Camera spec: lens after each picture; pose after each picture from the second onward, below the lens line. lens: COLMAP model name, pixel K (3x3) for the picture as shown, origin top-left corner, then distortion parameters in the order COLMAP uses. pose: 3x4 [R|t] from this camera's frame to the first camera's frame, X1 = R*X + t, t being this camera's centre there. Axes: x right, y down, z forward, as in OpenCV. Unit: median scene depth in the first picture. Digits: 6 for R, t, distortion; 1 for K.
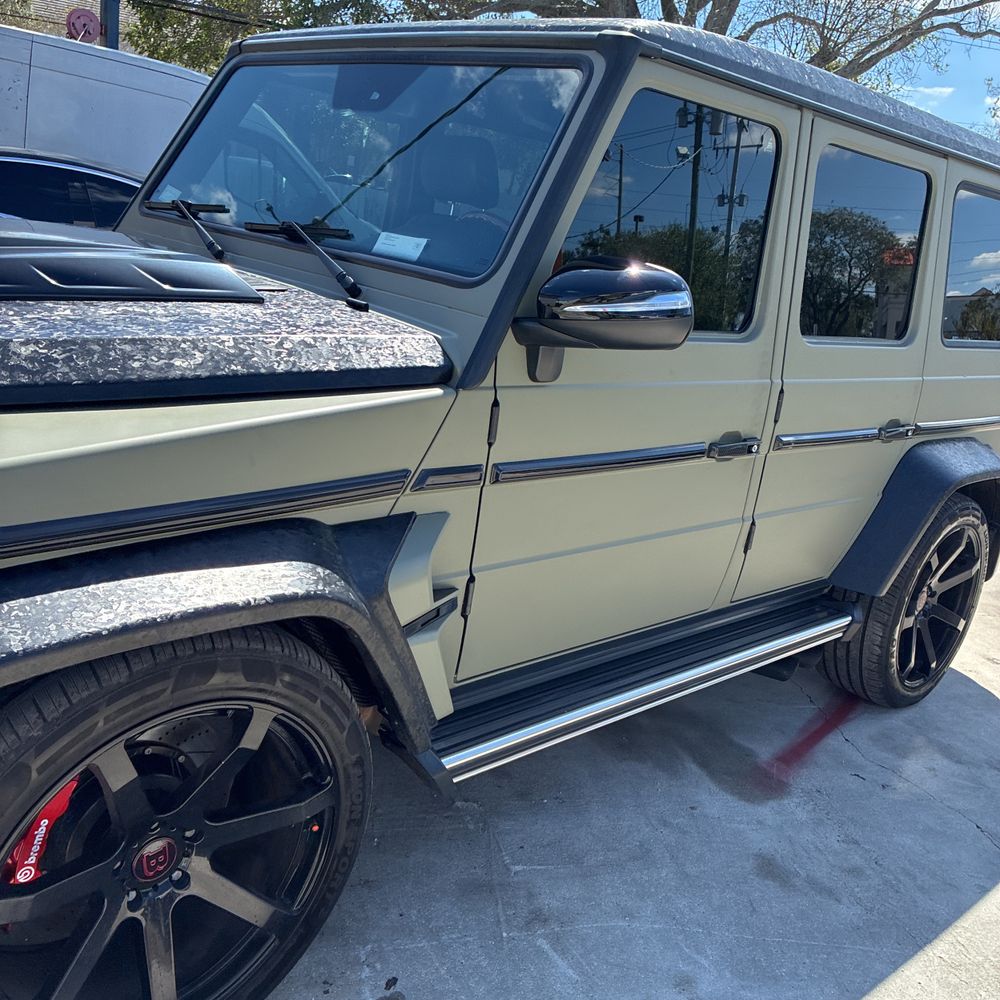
lens RADIAL K [[1013.4, 0, 512.6], [0, 1013.4, 508.1], [0, 0, 1]] dist [0.026128, 0.000000]
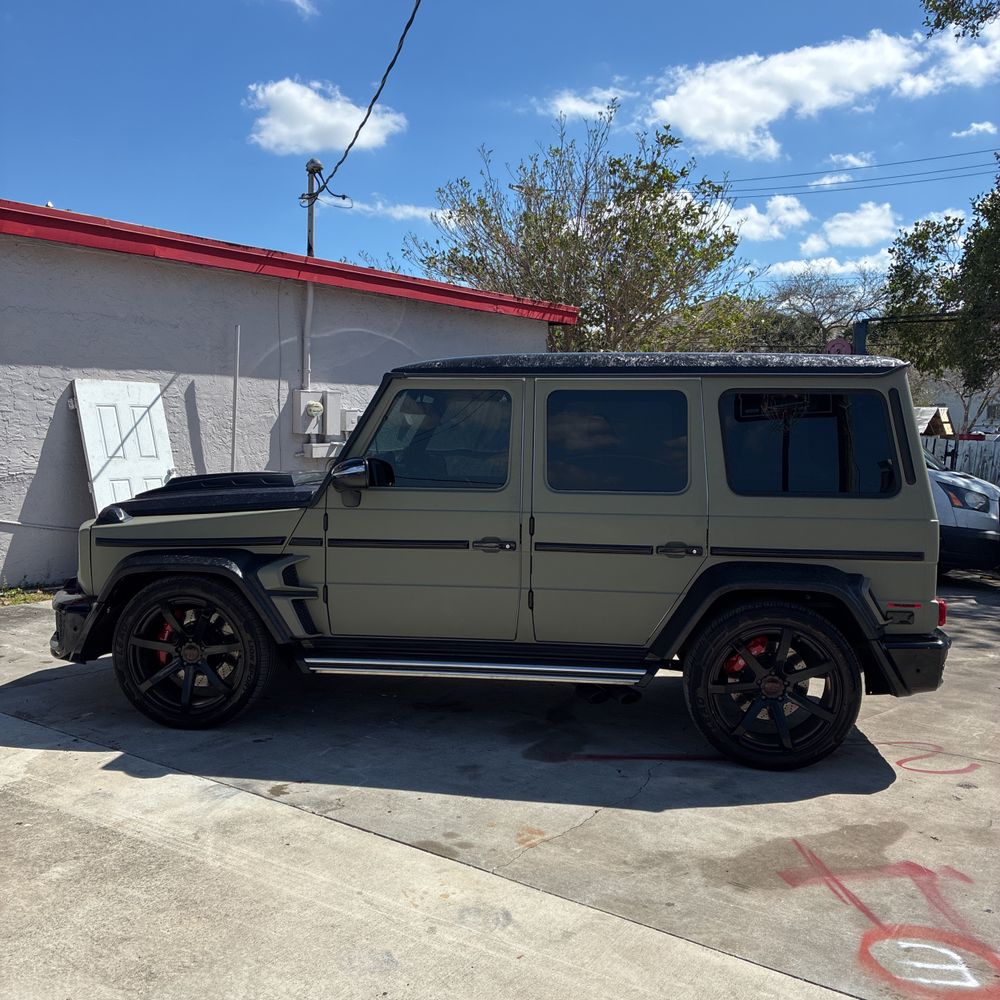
lens RADIAL K [[1013.4, 0, 491.8], [0, 1013.4, 495.7], [0, 0, 1]] dist [0.026128, 0.000000]
pose [[0.616022, -0.090872, -0.782470, 1.672979], [-0.143623, 0.963717, -0.224993, 0.274266], [0.774525, 0.250981, 0.580619, -0.143576]]
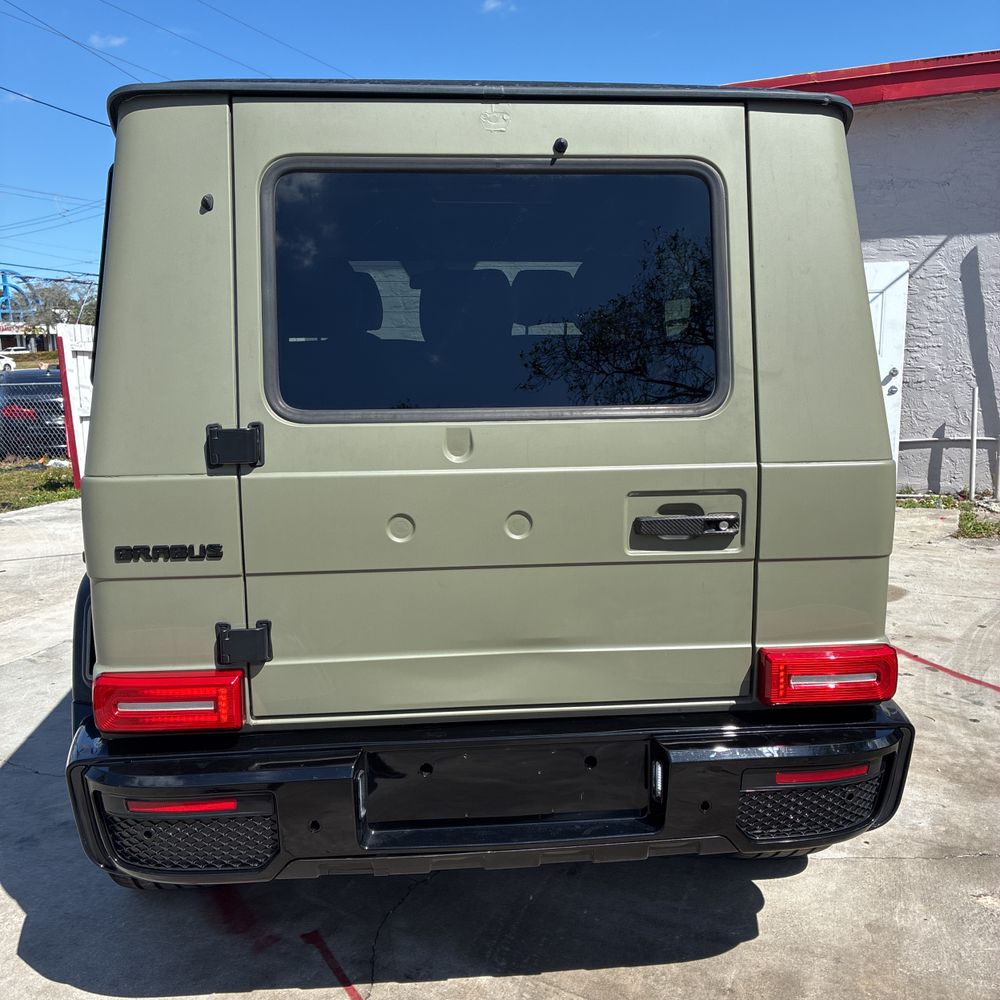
lens RADIAL K [[1013.4, 0, 487.1], [0, 1013.4, 505.8], [0, 0, 1]] dist [0.026128, 0.000000]
pose [[-0.624459, -0.014005, -0.780932, 1.141025], [-0.290834, 0.932109, 0.215844, -0.422086], [0.724891, 0.361907, -0.586137, 2.169420]]
